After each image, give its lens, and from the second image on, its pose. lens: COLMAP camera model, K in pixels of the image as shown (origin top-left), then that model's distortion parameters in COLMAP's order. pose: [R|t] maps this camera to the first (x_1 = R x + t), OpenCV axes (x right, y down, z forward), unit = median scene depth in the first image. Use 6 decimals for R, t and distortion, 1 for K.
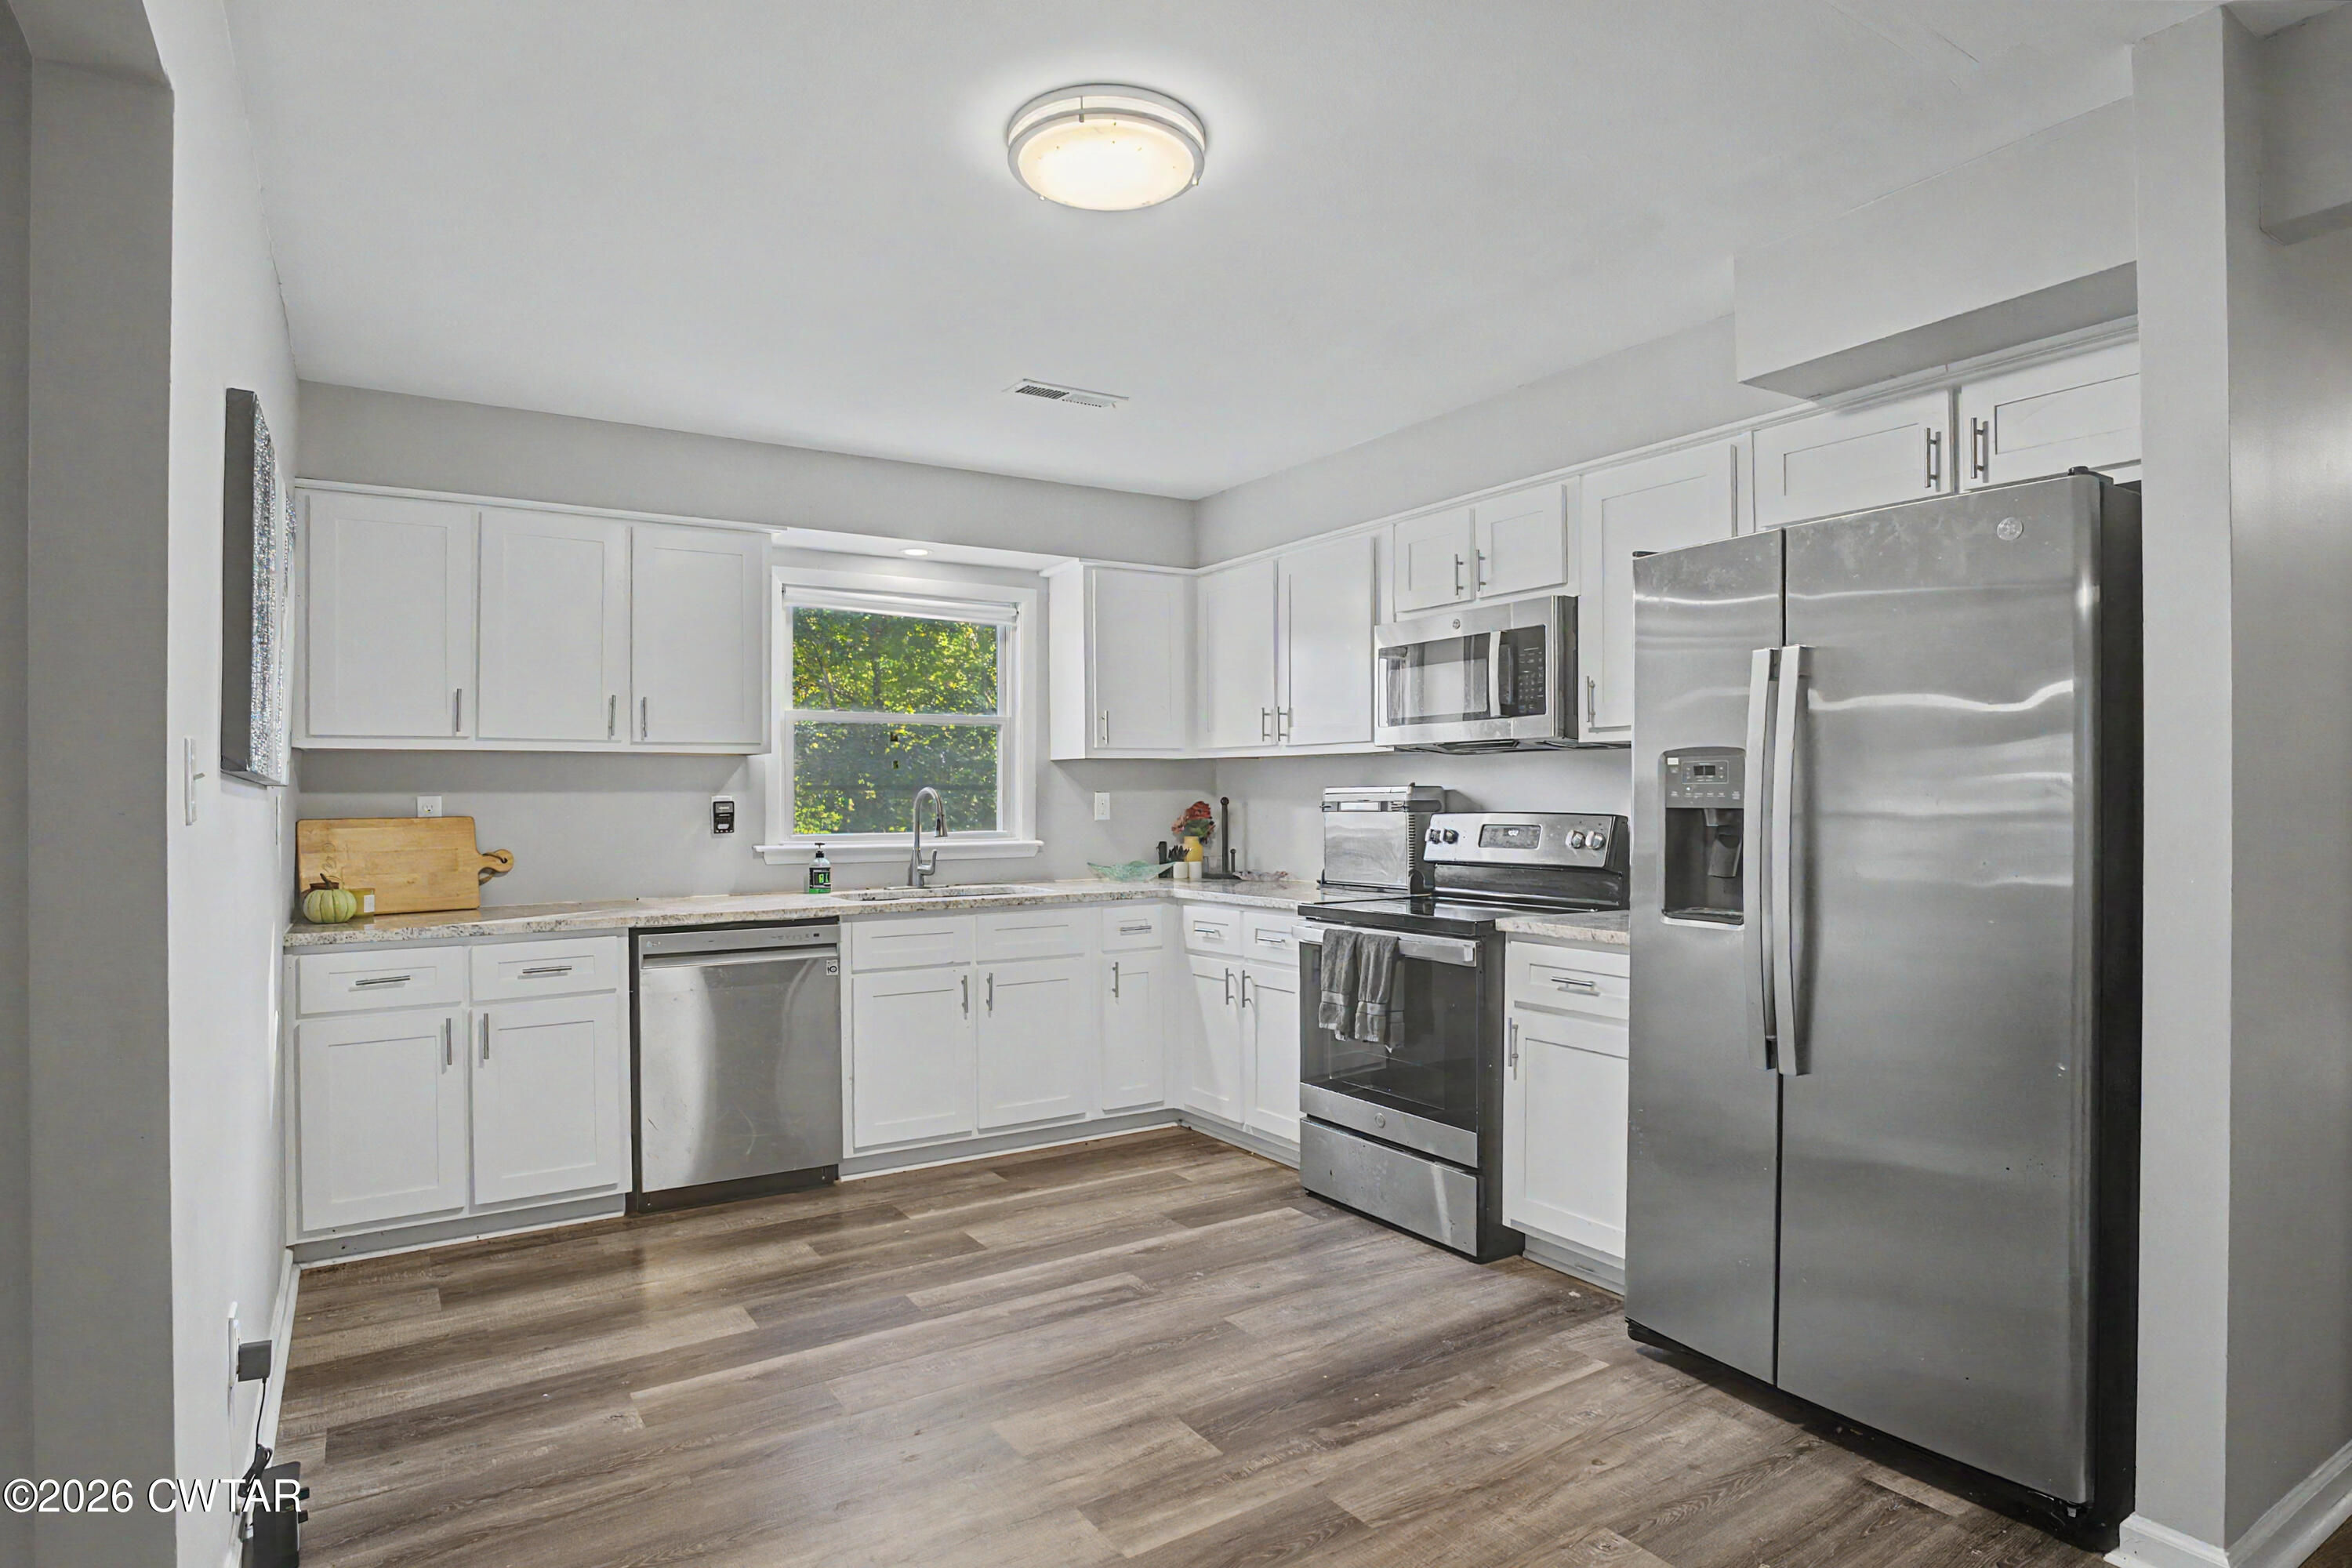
lens RADIAL K [[1272.2, 0, 1176.5], [0, 1272.2, 792.5], [0, 0, 1]] dist [0.005406, 0.000400]
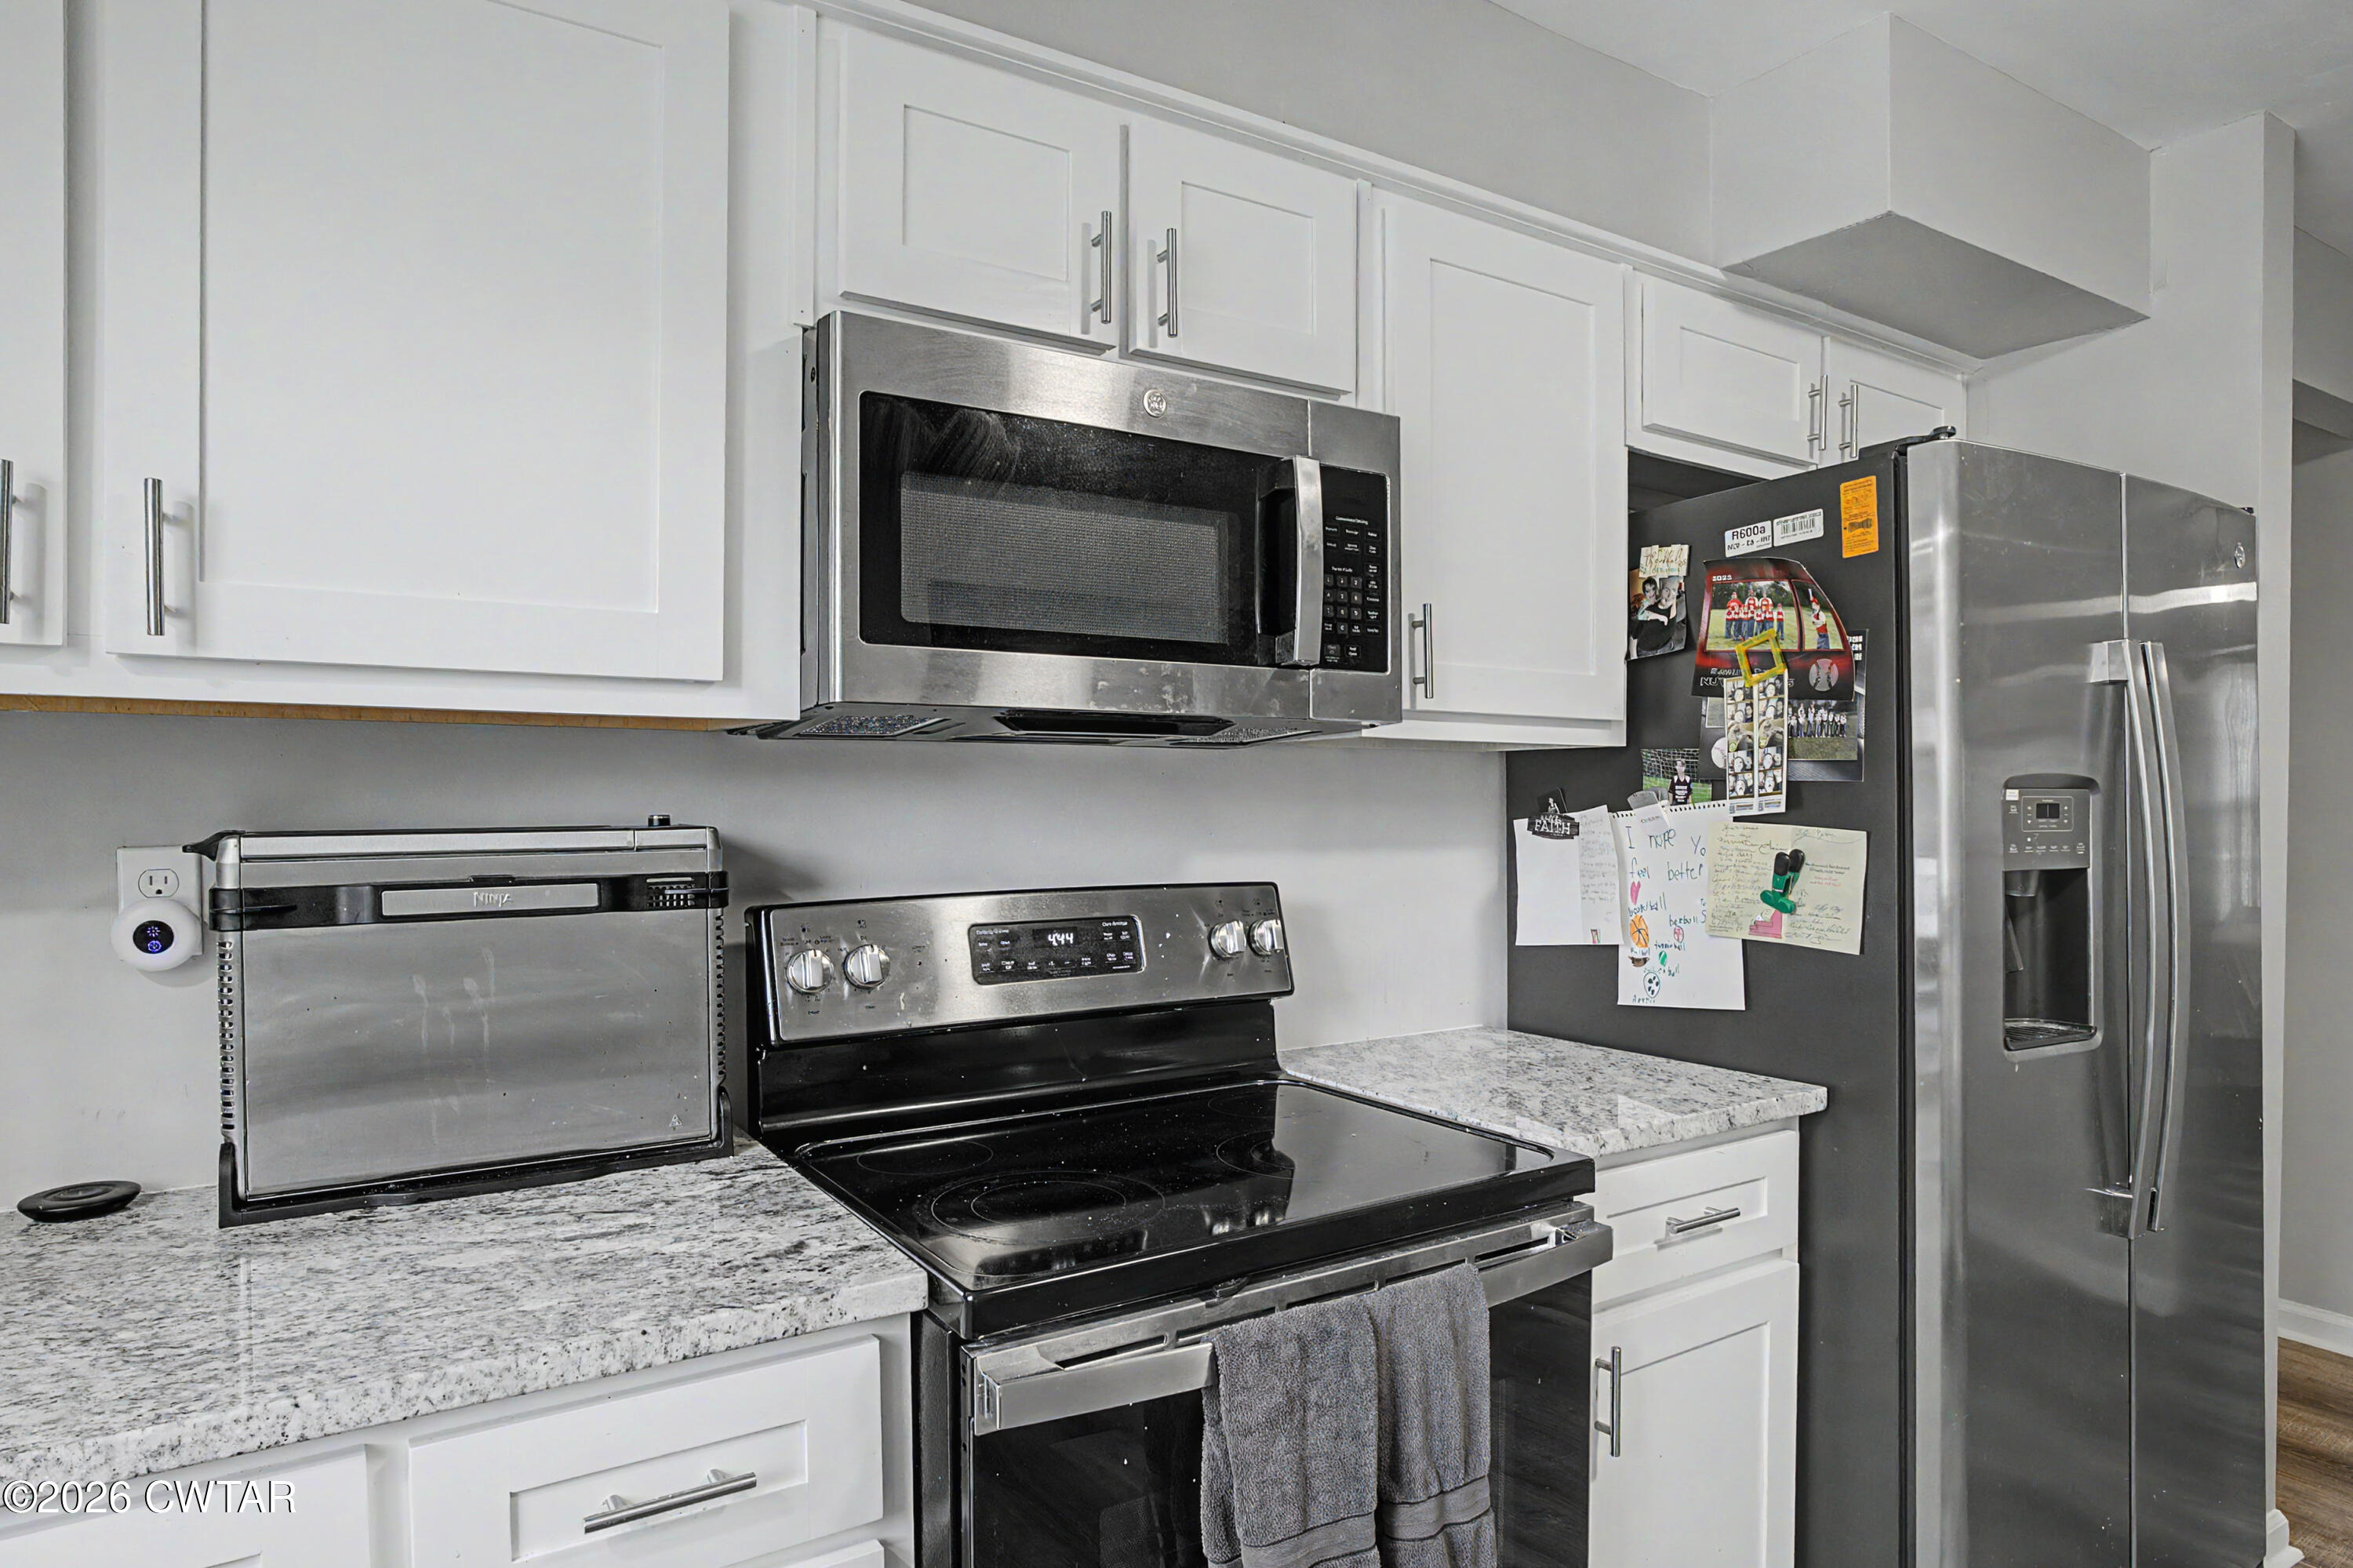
lens RADIAL K [[1386.2, 0, 1176.7], [0, 1386.2, 794.0], [0, 0, 1]] dist [-0.000675, -0.000021]
pose [[-0.002685, 0.009160, 0.999954, -0.186758], [-0.003947, 0.999950, -0.009171, -0.011620], [-0.999989, -0.003971, -0.002649, 0.944490]]
